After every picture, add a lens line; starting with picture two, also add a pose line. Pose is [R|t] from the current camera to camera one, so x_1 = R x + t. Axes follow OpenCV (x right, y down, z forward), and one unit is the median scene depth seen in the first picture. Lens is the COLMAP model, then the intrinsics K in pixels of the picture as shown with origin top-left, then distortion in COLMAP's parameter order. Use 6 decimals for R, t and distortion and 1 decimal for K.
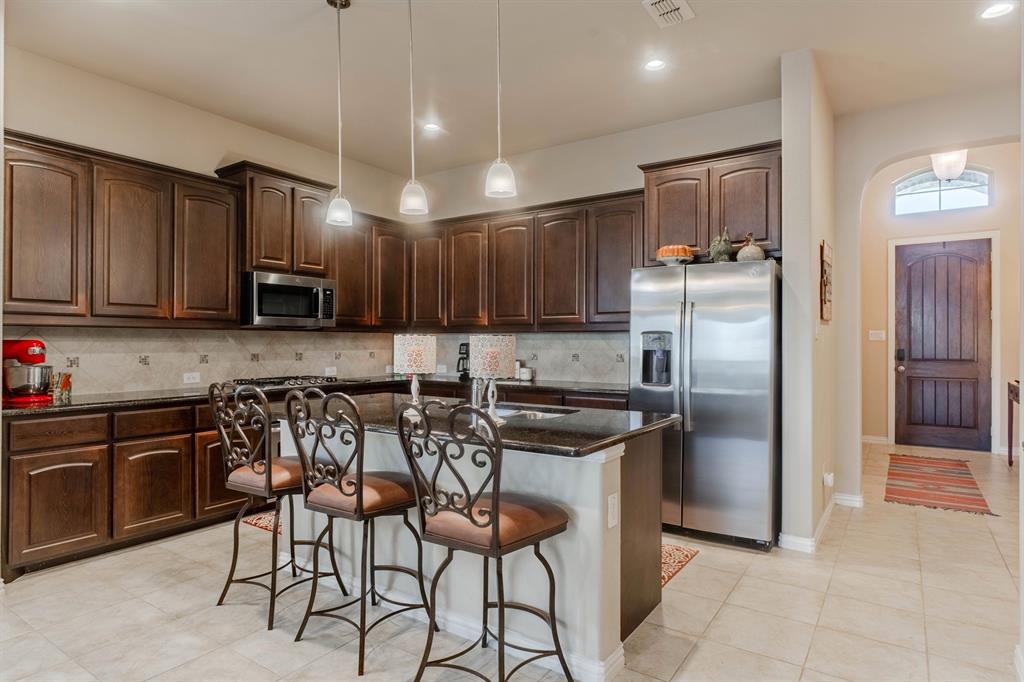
lens RADIAL K [[585.3, 0, 505.8], [0, 585.3, 342.8], [0, 0, 1]] dist [-0.015437, 0.010570]
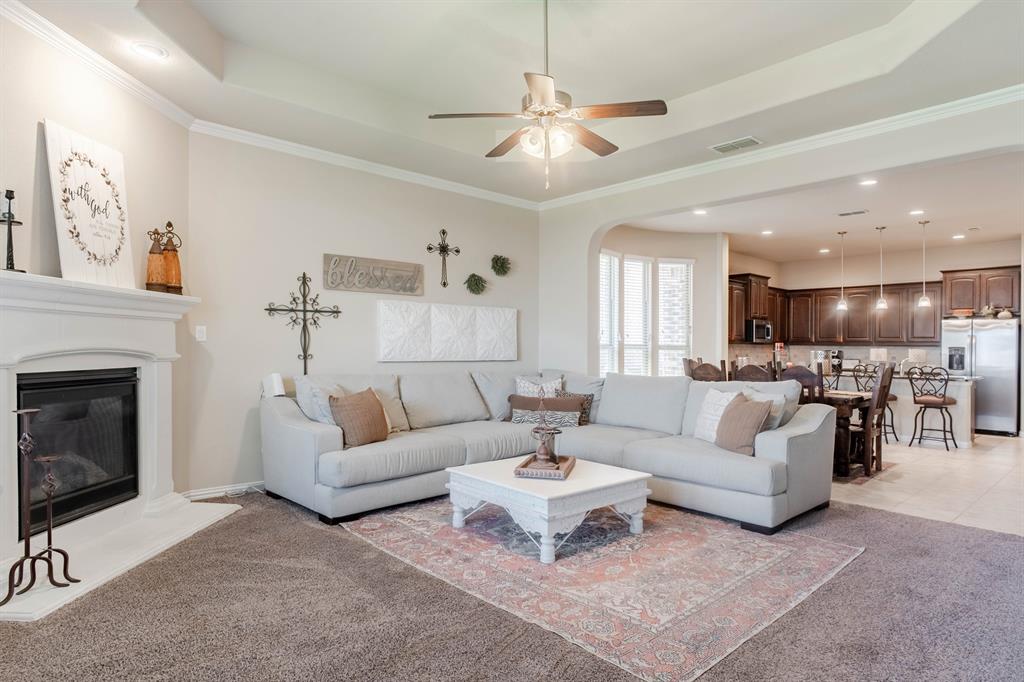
lens RADIAL K [[585.3, 0, 491.9], [0, 585.3, 349.6], [0, 0, 1]] dist [-0.015437, 0.010570]
pose [[0.972214, 0.013017, -0.233733, -0.870957], [-0.011239, 0.999897, 0.008941, -0.007981], [0.233825, -0.006065, 0.972260, -1.505519]]
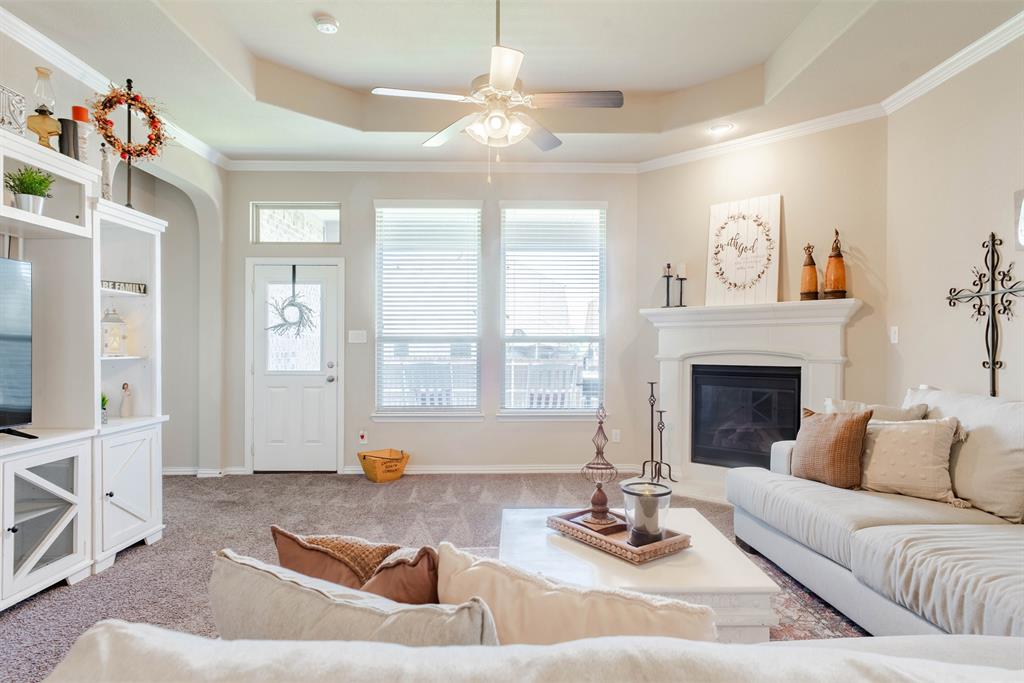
lens RADIAL K [[585.3, 0, 517.9], [0, 585.3, 356.4], [0, 0, 1]] dist [-0.015437, 0.010570]
pose [[-0.812556, 0.007255, -0.582838, -0.582694], [-0.002194, 0.999877, 0.015505, -0.000417], [0.582879, 0.013877, -0.812441, -0.164380]]
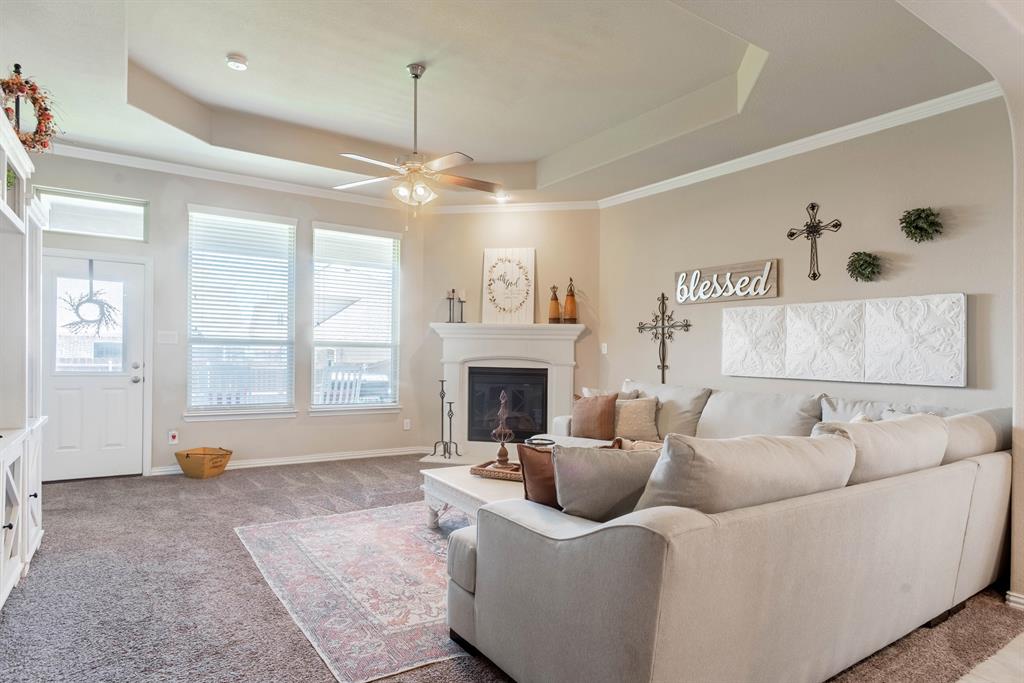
lens RADIAL K [[585.3, 0, 499.3], [0, 585.3, 349.4], [0, 0, 1]] dist [-0.015437, 0.010570]
pose [[-0.379271, -0.016262, -0.925143, -0.129143], [-0.020941, 0.999740, -0.008988, -0.000261], [0.925049, 0.015965, -0.379513, -0.256730]]
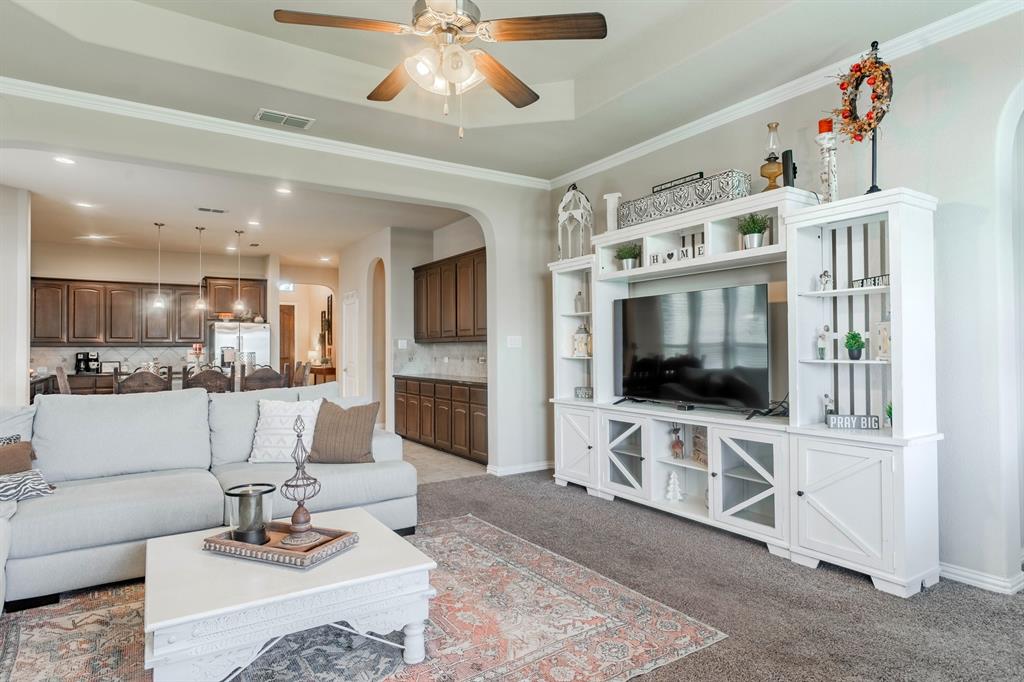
lens RADIAL K [[585.3, 0, 521.7], [0, 585.3, 335.1], [0, 0, 1]] dist [-0.015437, 0.010570]
pose [[0.362761, 0.015881, 0.931747, -1.463133], [0.007209, 0.999777, -0.019848, -0.009577], [-0.931854, 0.013917, 0.362566, -1.017902]]
